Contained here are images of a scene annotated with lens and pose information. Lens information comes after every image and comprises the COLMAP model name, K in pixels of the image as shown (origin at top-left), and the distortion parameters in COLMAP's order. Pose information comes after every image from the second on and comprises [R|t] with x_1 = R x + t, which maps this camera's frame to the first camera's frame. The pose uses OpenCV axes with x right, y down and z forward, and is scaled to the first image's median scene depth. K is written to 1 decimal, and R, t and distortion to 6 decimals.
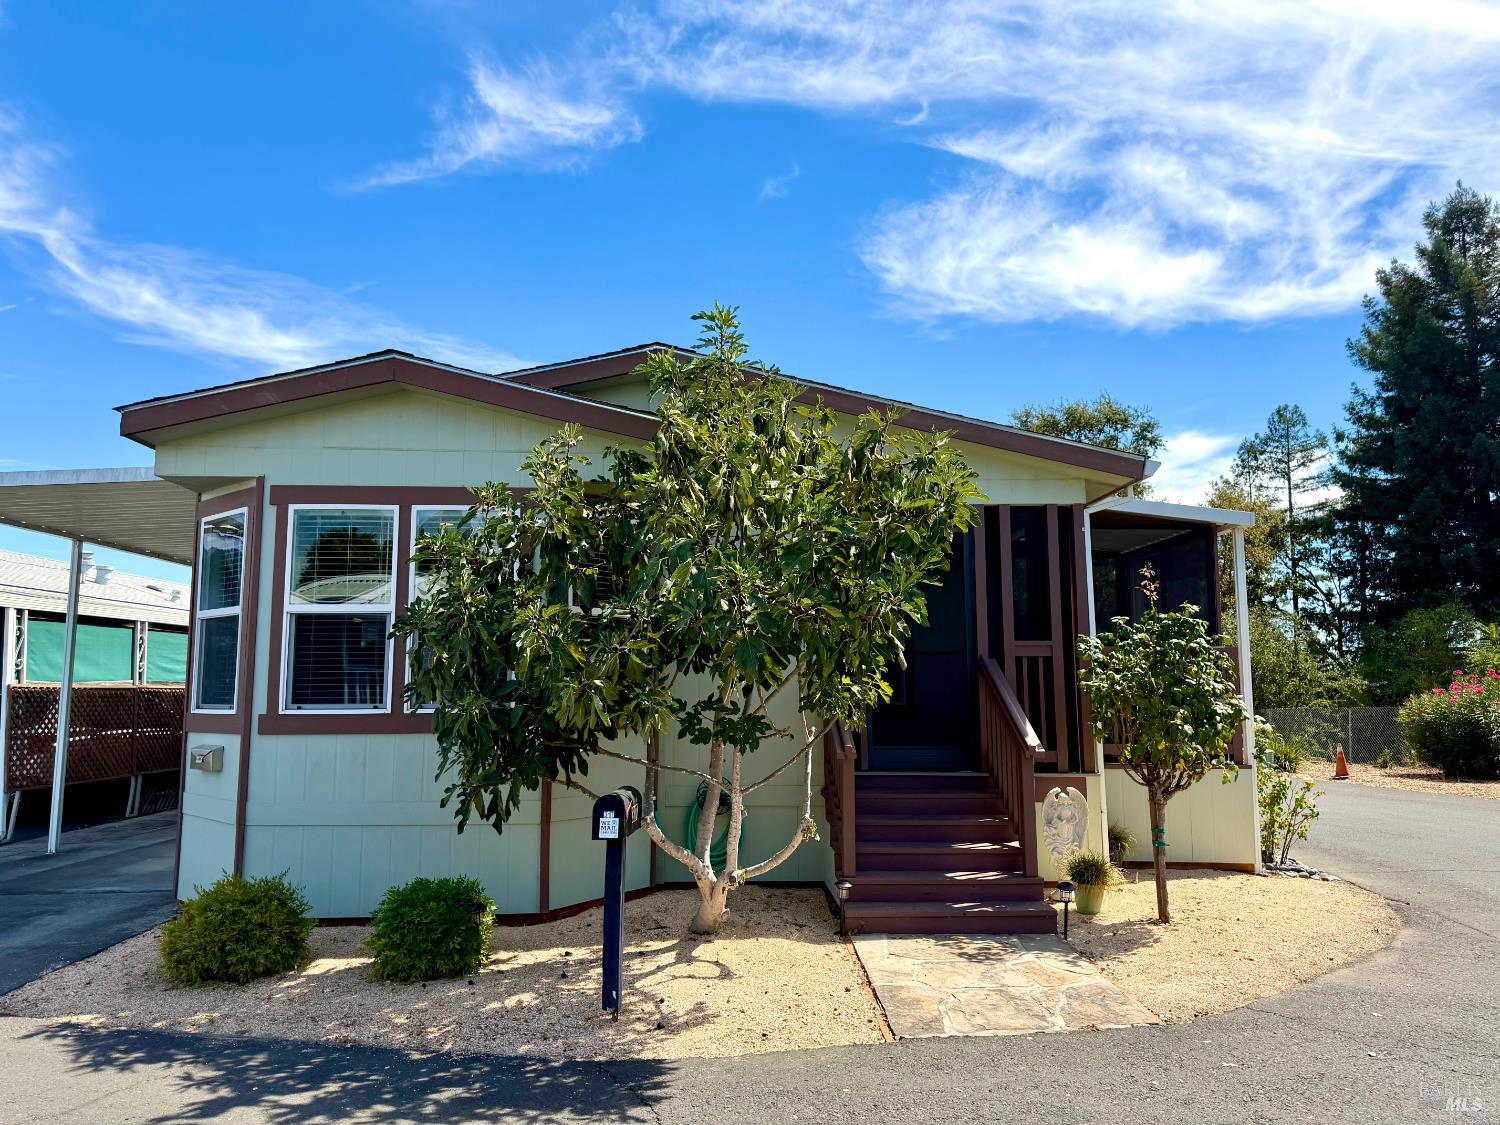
lens RADIAL K [[1062.1, 0, 760.7], [0, 1062.1, 567.8], [0, 0, 1]] dist [0.026733, -0.027907]
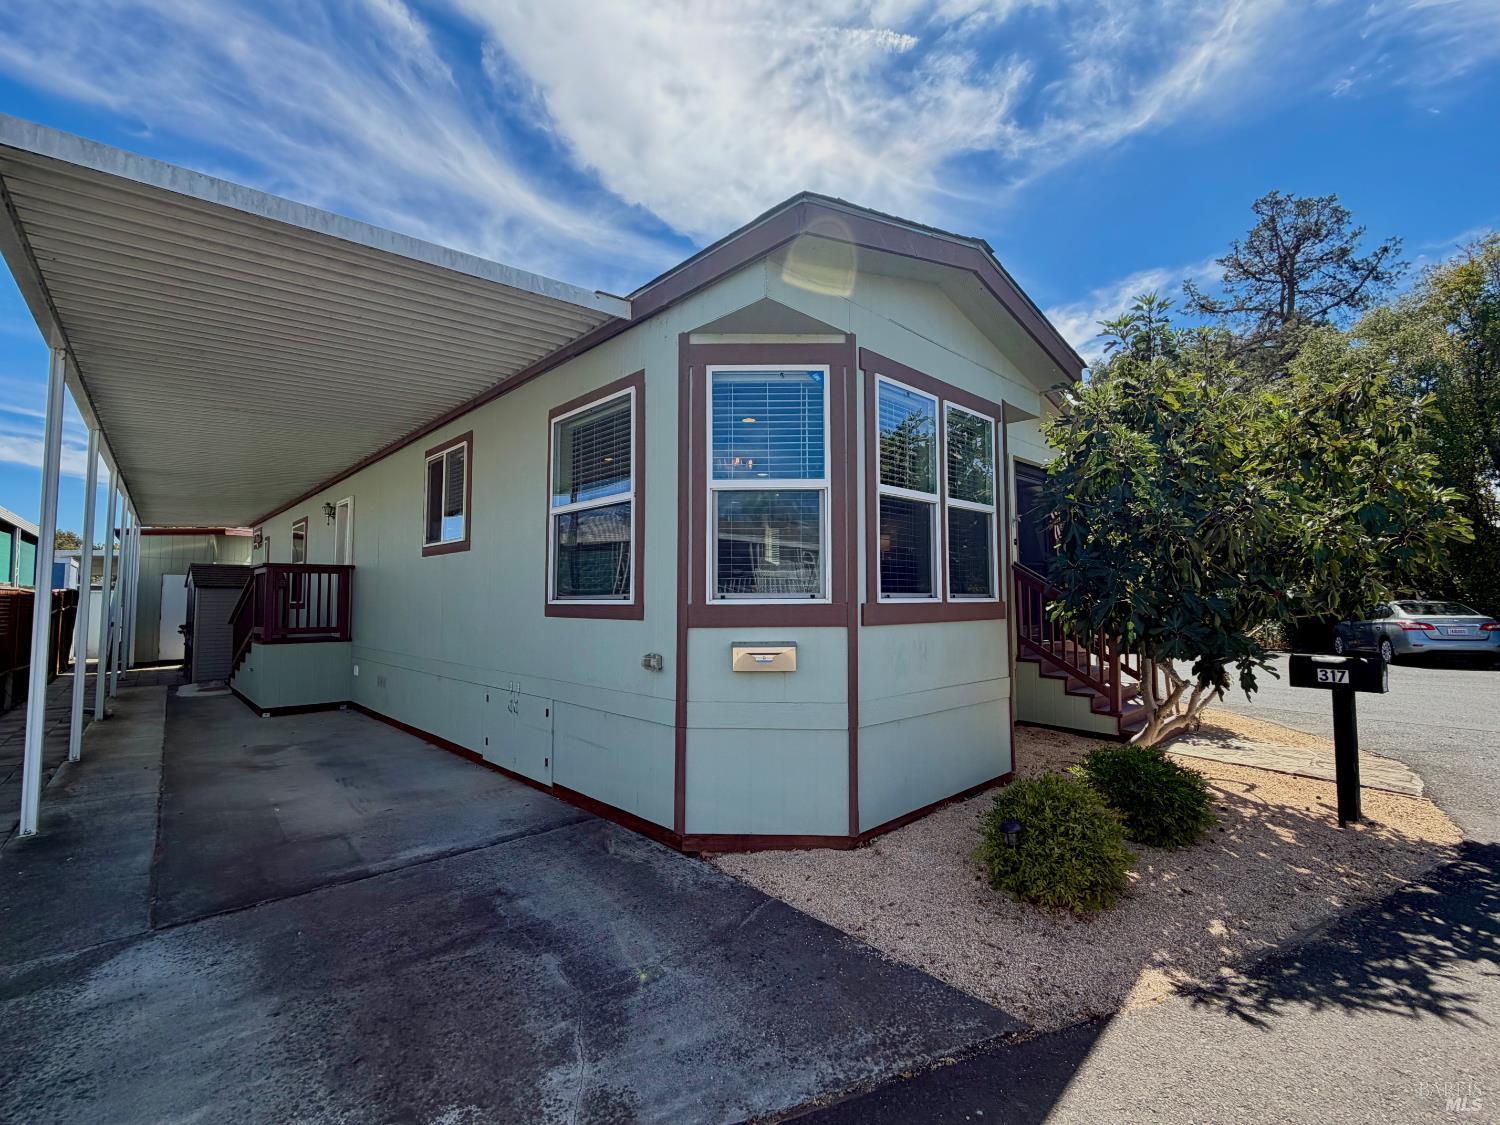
lens RADIAL K [[660.2, 0, 748.6], [0, 660.2, 566.6], [0, 0, 1]] dist [0.002212, -0.000721]
pose [[0.747638, 0.031377, 0.663365, -1.279049], [-0.084459, 0.995265, 0.048112, 0.123282], [-0.658714, -0.091997, 0.746748, 0.916110]]
